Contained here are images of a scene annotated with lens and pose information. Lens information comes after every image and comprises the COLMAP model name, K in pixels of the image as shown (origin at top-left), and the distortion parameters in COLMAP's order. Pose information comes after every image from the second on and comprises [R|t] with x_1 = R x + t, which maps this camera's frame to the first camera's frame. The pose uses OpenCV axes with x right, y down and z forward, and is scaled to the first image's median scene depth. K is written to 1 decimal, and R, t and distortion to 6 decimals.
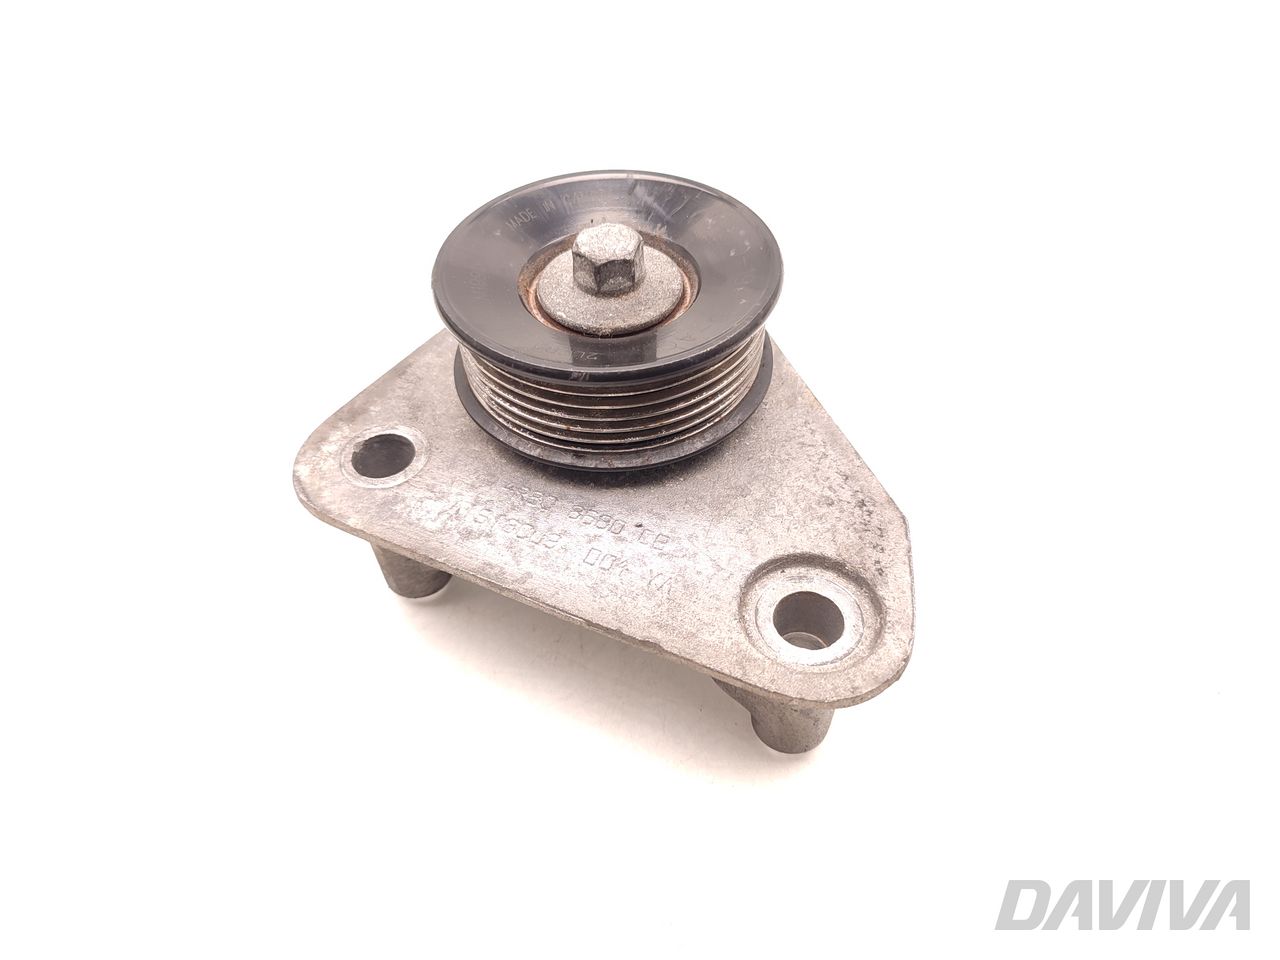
lens RADIAL K [[971.5, 0, 638.5], [0, 971.5, 477.7], [0, 0, 1]] dist [-0.064057, -0.004304]
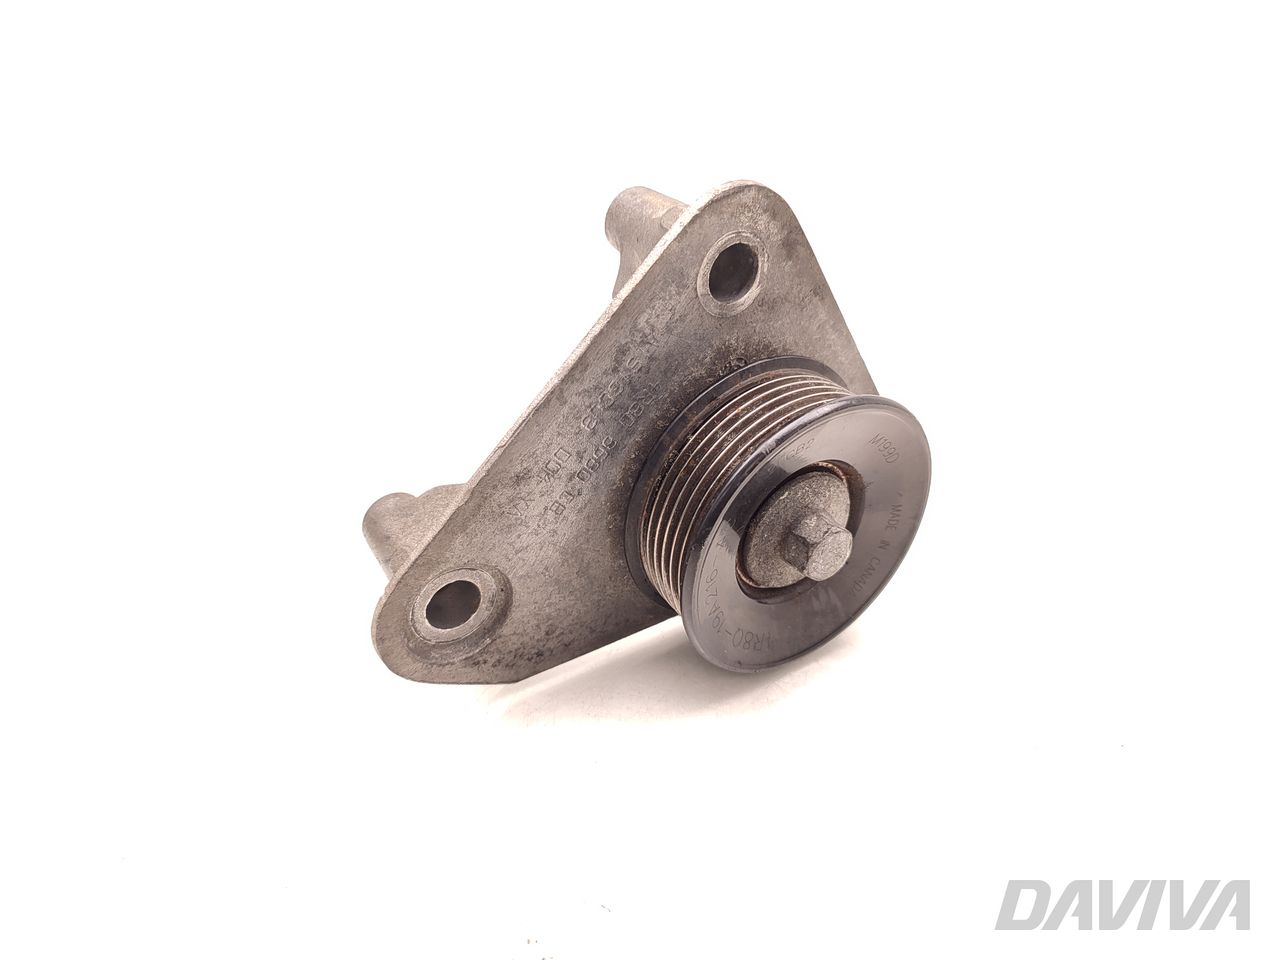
lens RADIAL K [[971.5, 0, 636.7], [0, 971.5, 484.7], [0, 0, 1]] dist [-0.064057, -0.004304]
pose [[-0.336469, 0.863978, 0.374608, -0.444587], [-0.931616, -0.363441, 0.001453, -0.010708], [0.137404, -0.348502, 0.927182, -0.026803]]
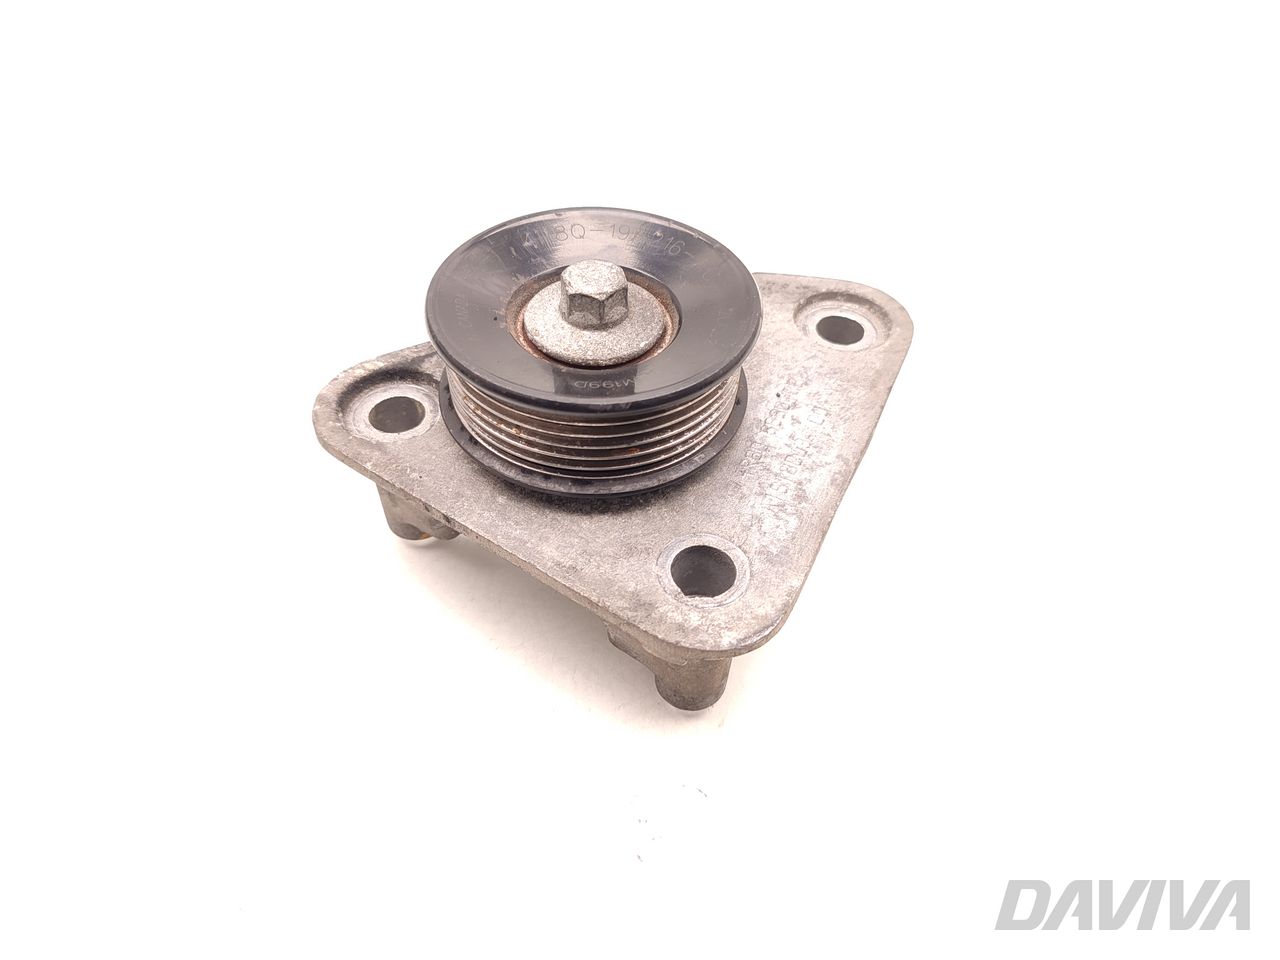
lens RADIAL K [[971.5, 0, 640.9], [0, 971.5, 479.2], [0, 0, 1]] dist [-0.064057, -0.004304]
pose [[0.006951, -0.708122, 0.706056, -0.929883], [0.719833, 0.493649, 0.488007, -0.613767], [-0.694113, 0.504850, 0.513161, 0.540600]]
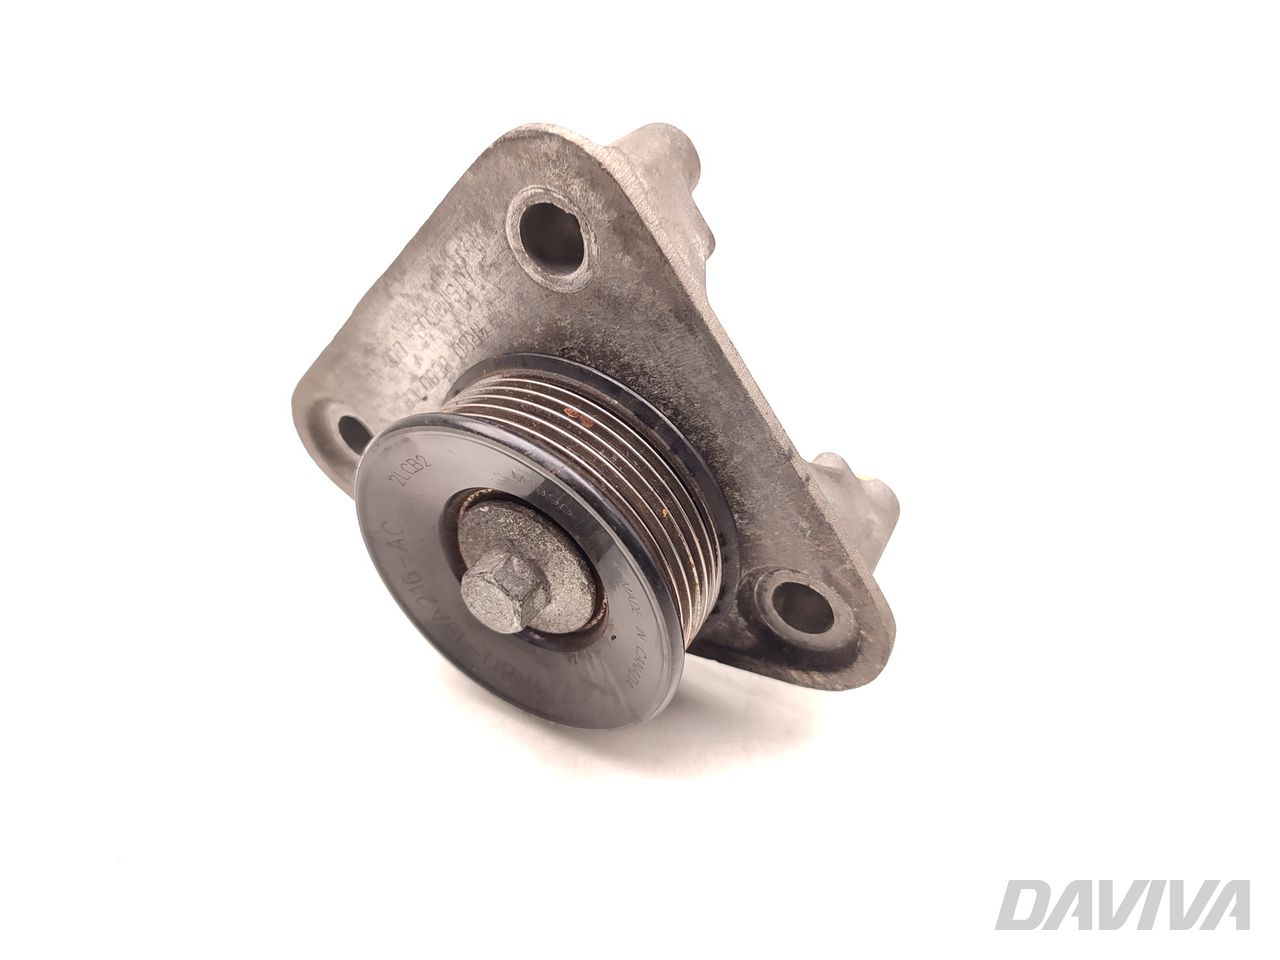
lens RADIAL K [[971.5, 0, 641.0], [0, 971.5, 475.5], [0, 0, 1]] dist [-0.064057, -0.004304]
pose [[-0.259574, 0.628526, 0.733196, -0.803106], [-0.271148, -0.776113, 0.569322, -0.701452], [0.926876, -0.051023, 0.371883, 0.805982]]
